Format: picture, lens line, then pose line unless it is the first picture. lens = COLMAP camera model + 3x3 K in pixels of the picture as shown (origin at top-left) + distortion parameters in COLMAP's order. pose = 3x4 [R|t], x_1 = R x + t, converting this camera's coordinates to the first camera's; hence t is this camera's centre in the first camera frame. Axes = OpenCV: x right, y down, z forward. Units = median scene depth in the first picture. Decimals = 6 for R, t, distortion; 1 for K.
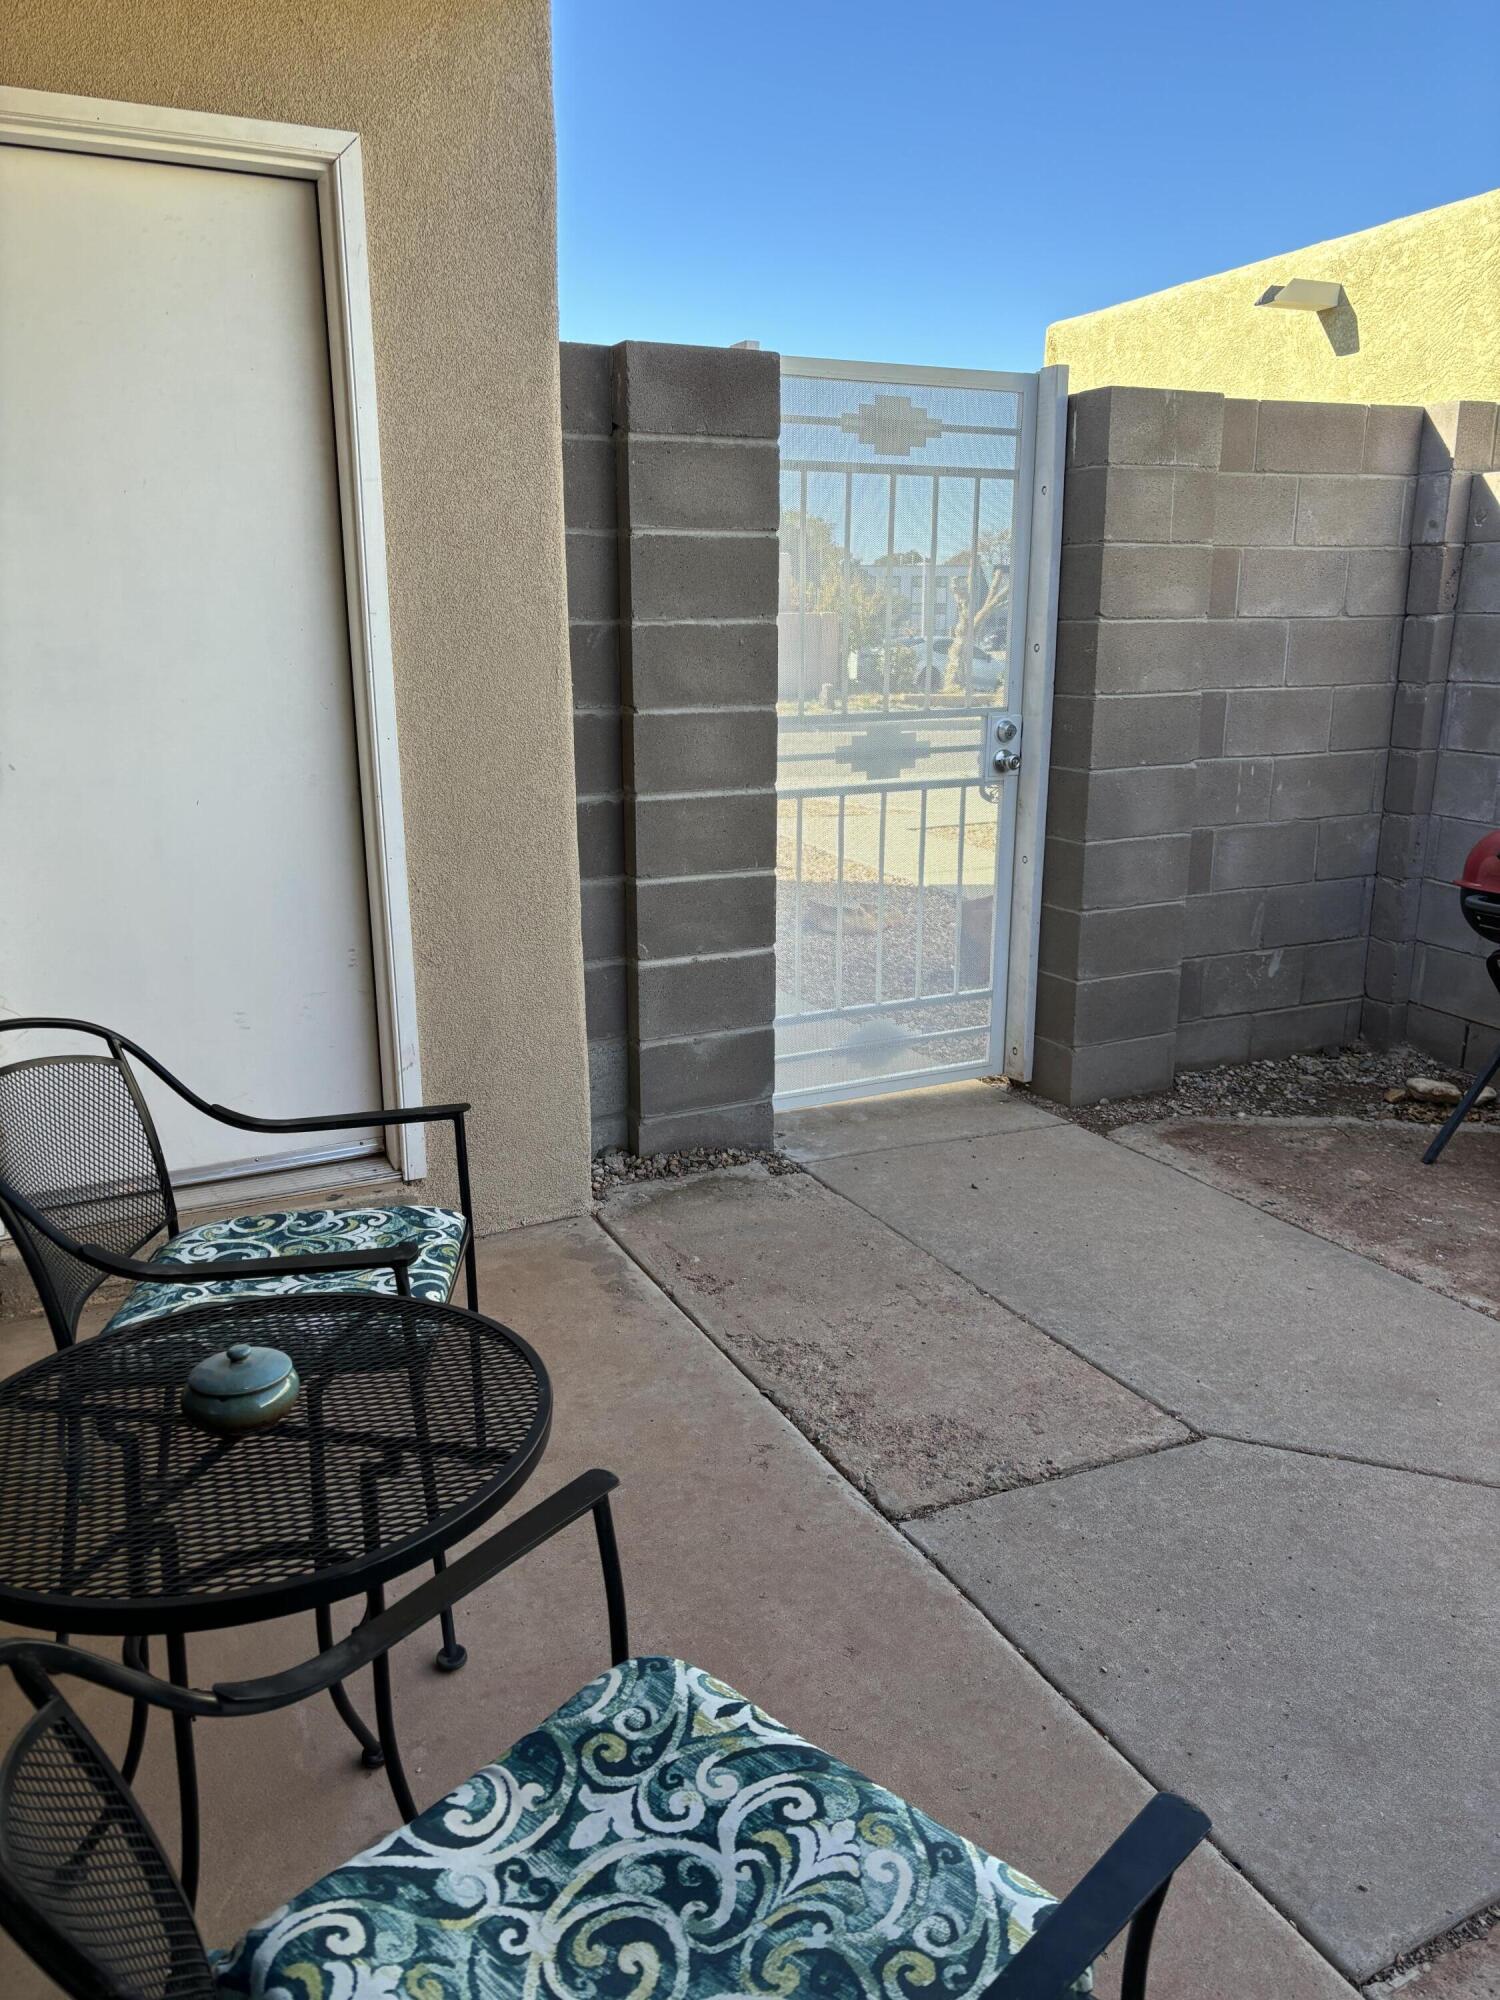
lens RADIAL K [[1502.6, 0, 748.9], [0, 1502.6, 1001.4], [0, 0, 1]] dist [0.037156, -0.034726]
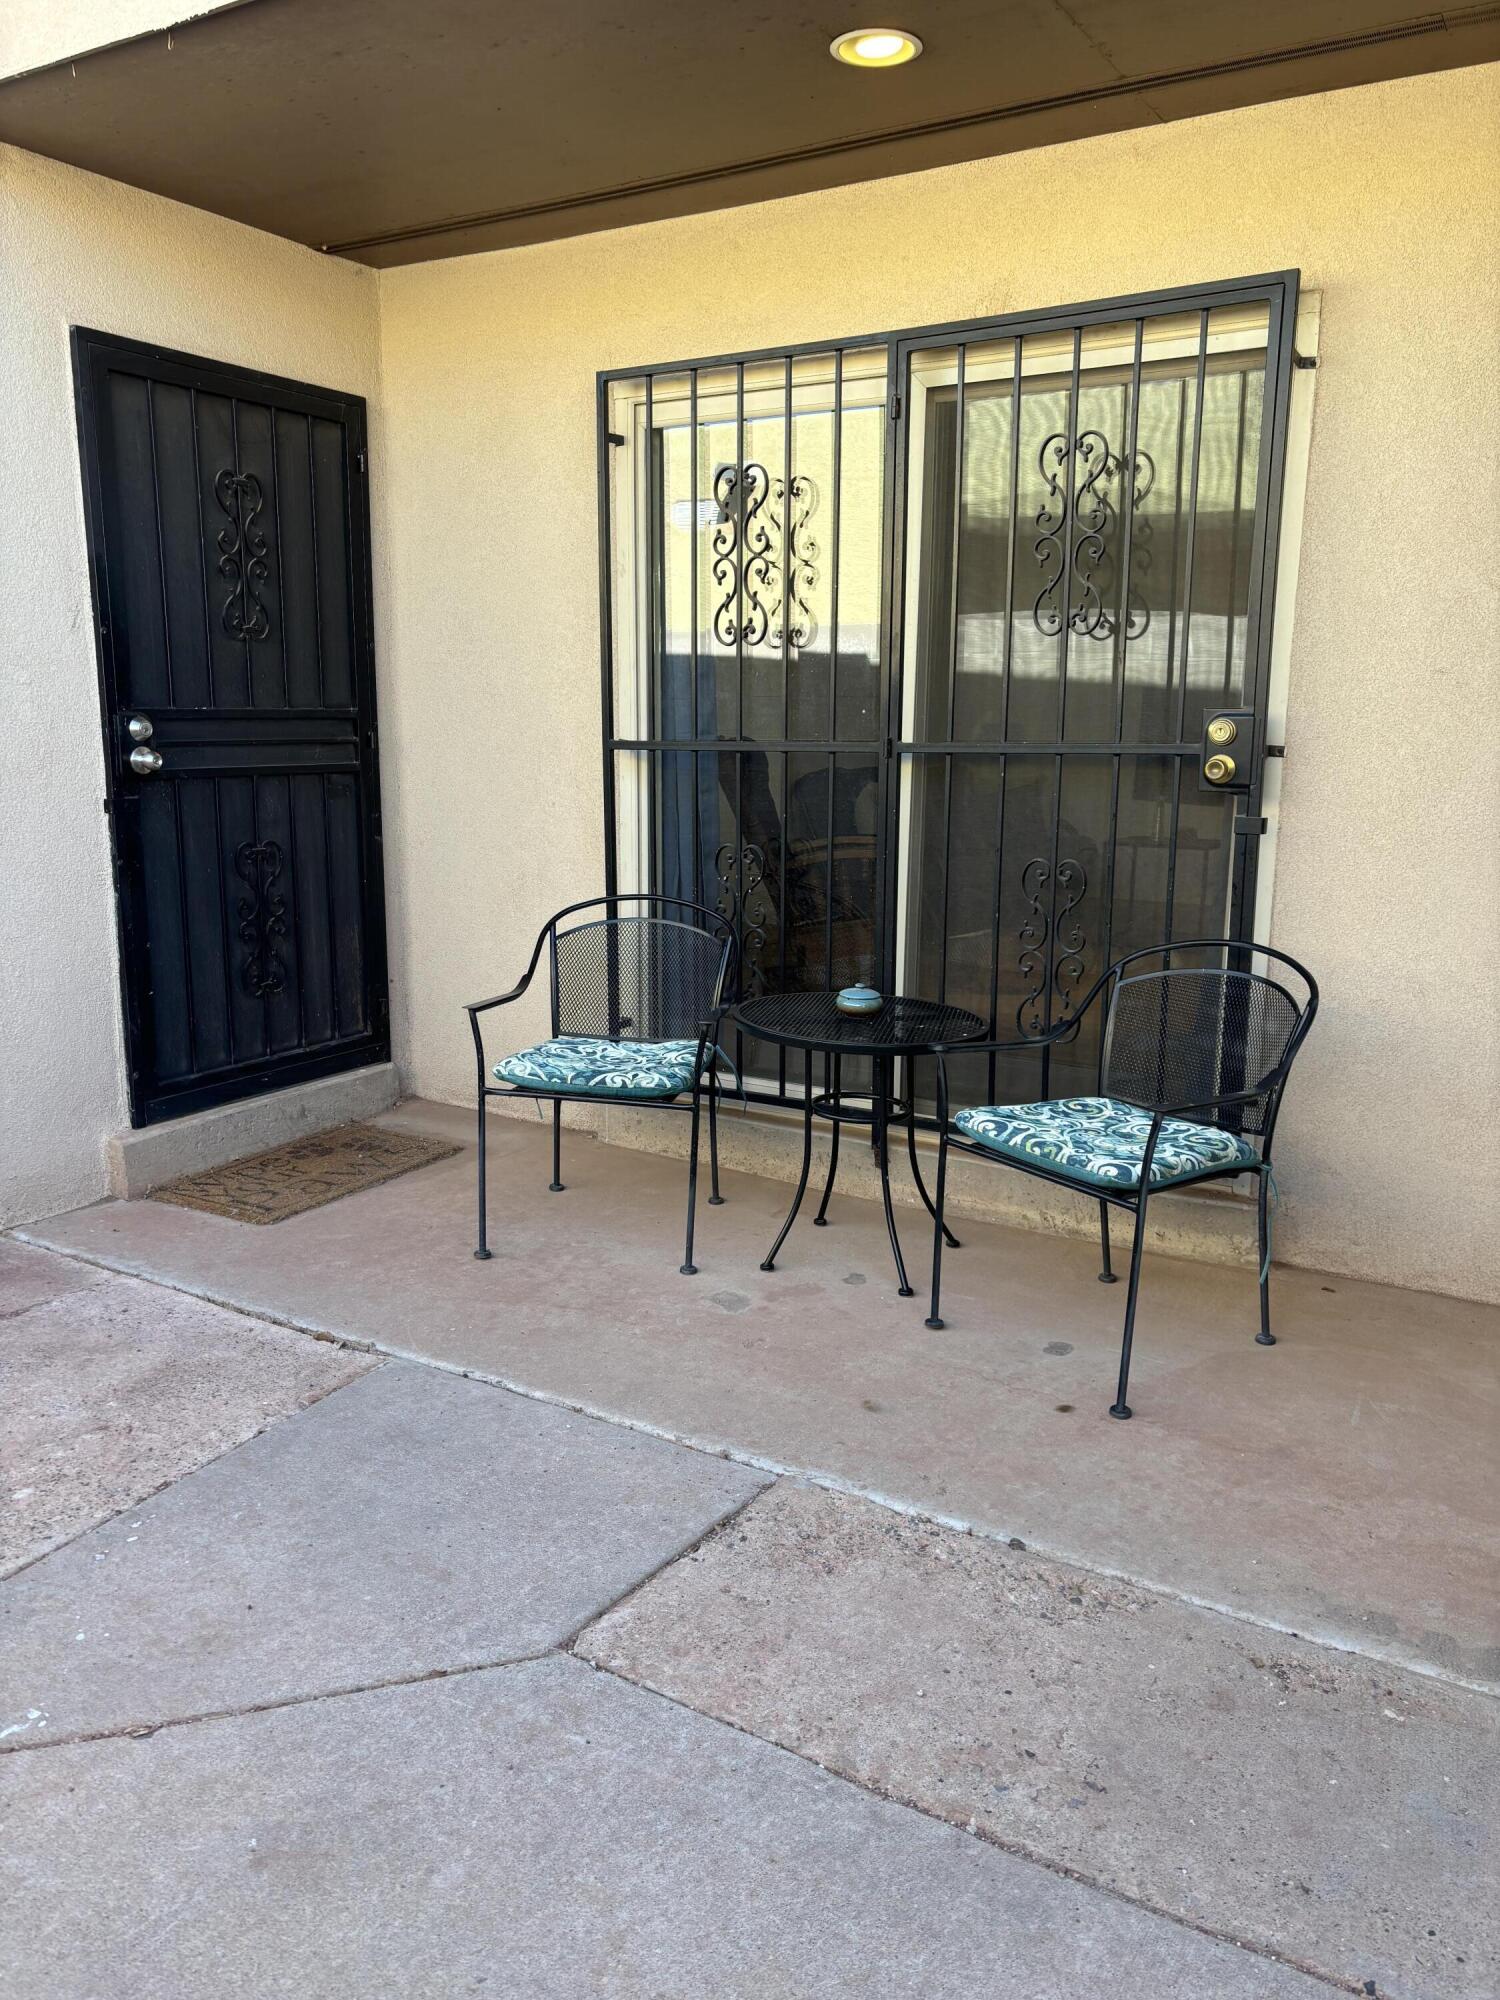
lens RADIAL K [[1502.6, 0, 747.4], [0, 1502.6, 996.1], [0, 0, 1]] dist [0.037156, -0.034726]
pose [[-0.841325, 0.106299, -0.529975, 0.614948], [-0.137865, 0.905845, 0.400548, -0.389984], [0.522653, 0.410056, -0.747455, 1.524402]]
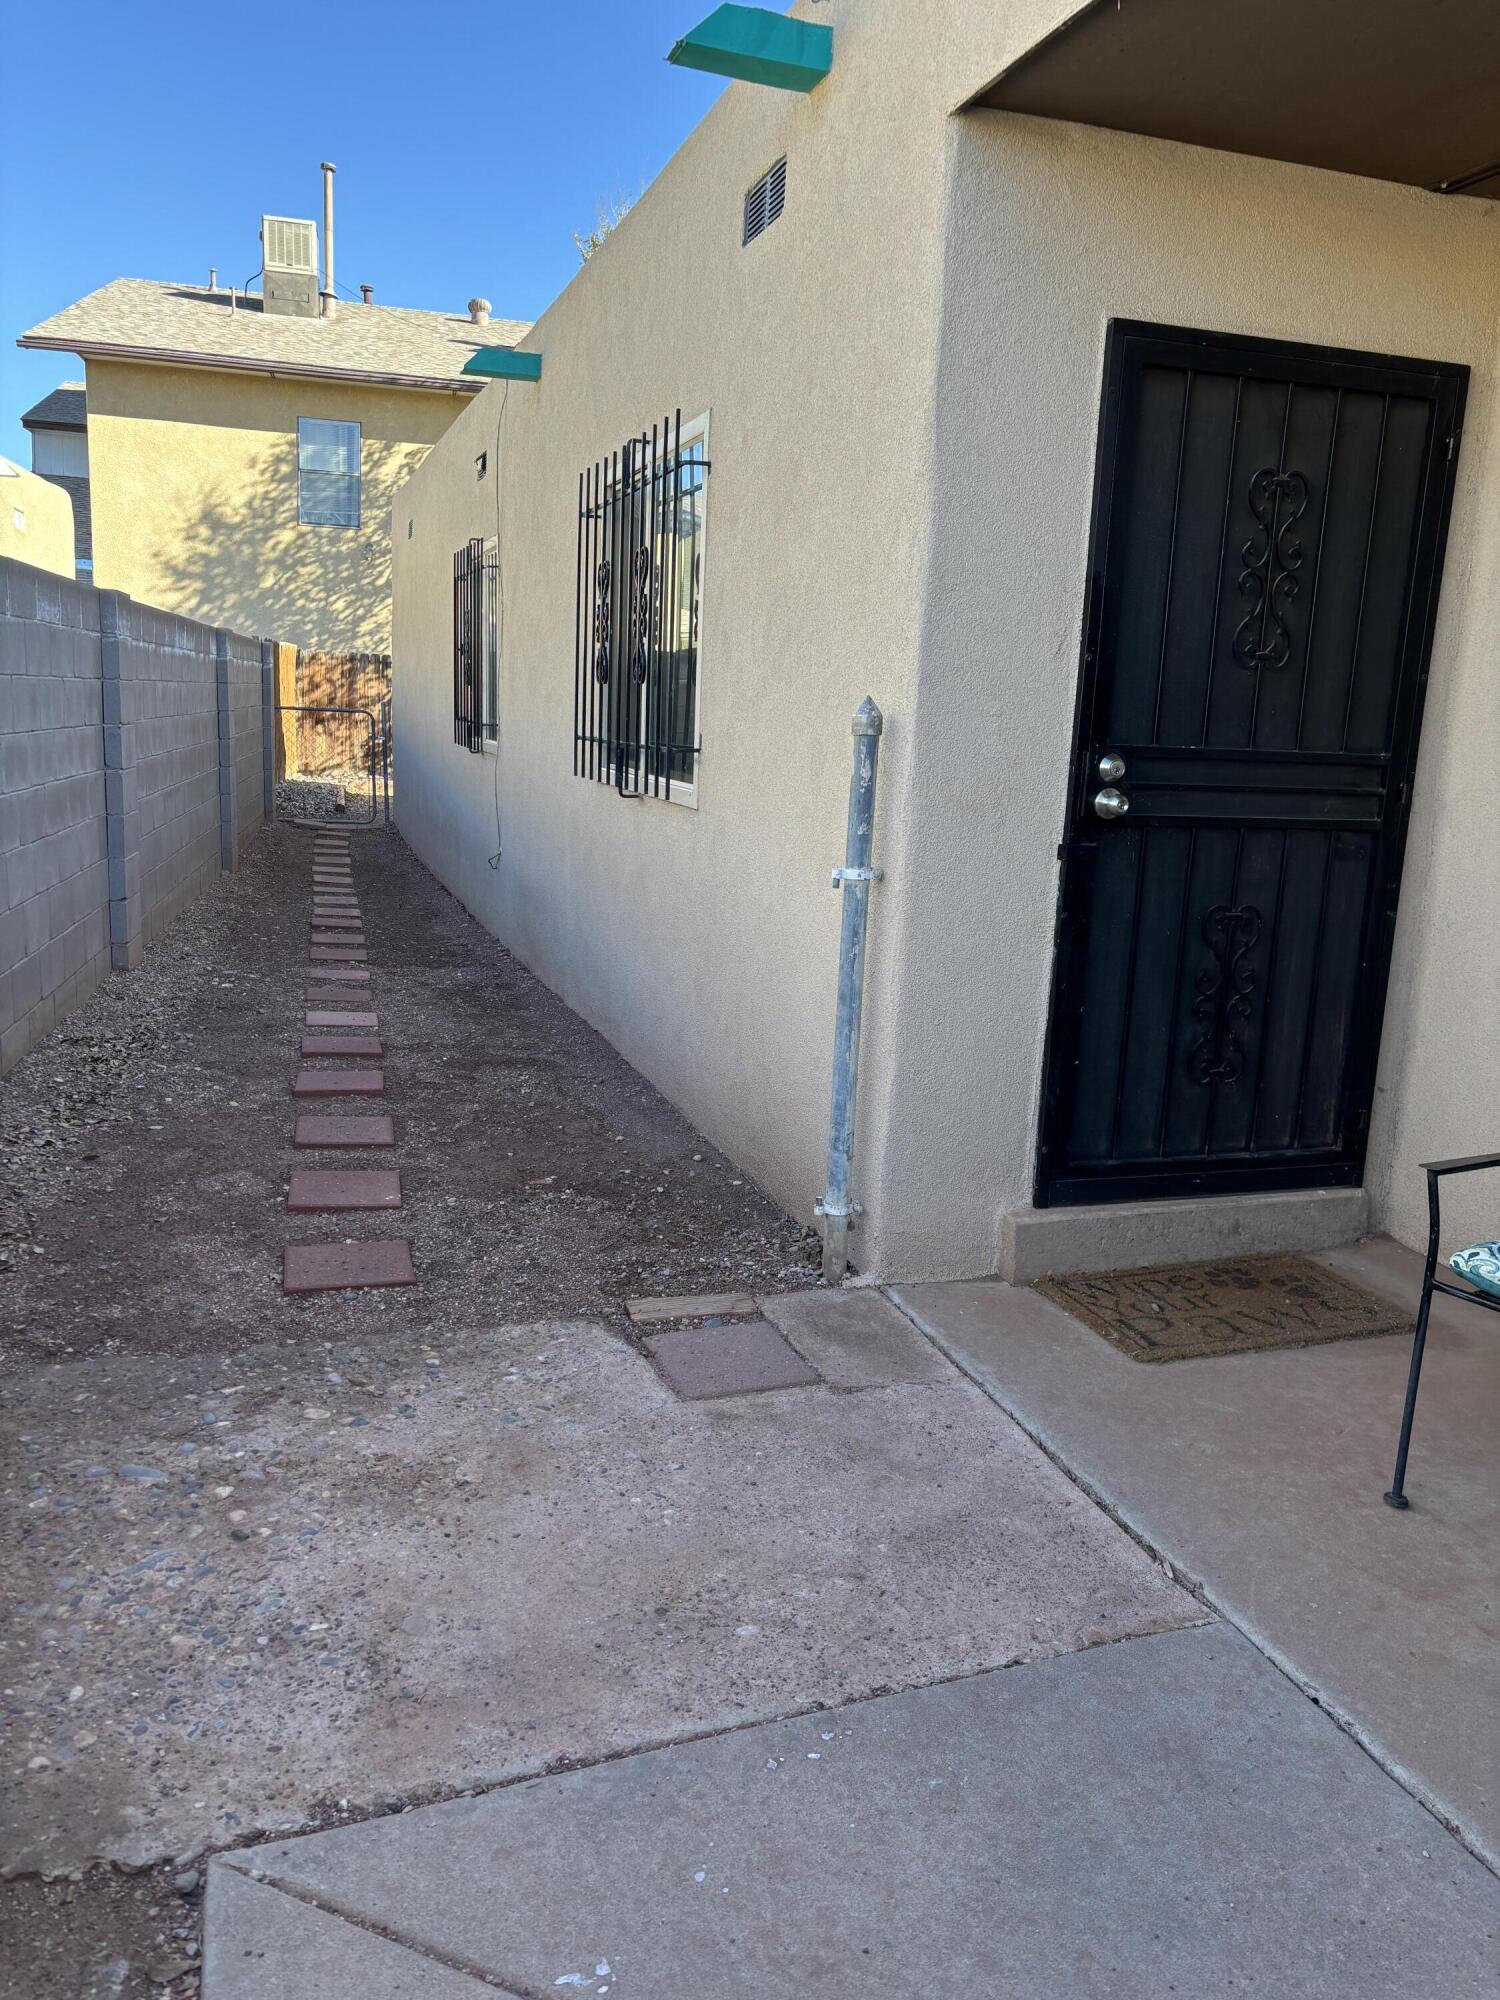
lens RADIAL K [[1502.6, 0, 744.6], [0, 1502.6, 992.7], [0, 0, 1]] dist [0.037156, -0.034726]
pose [[-0.989879, -0.057971, 0.129535, 0.433055], [0.003173, 0.903494, 0.428590, -0.335975], [-0.141880, 0.424663, -0.894165, 1.290083]]
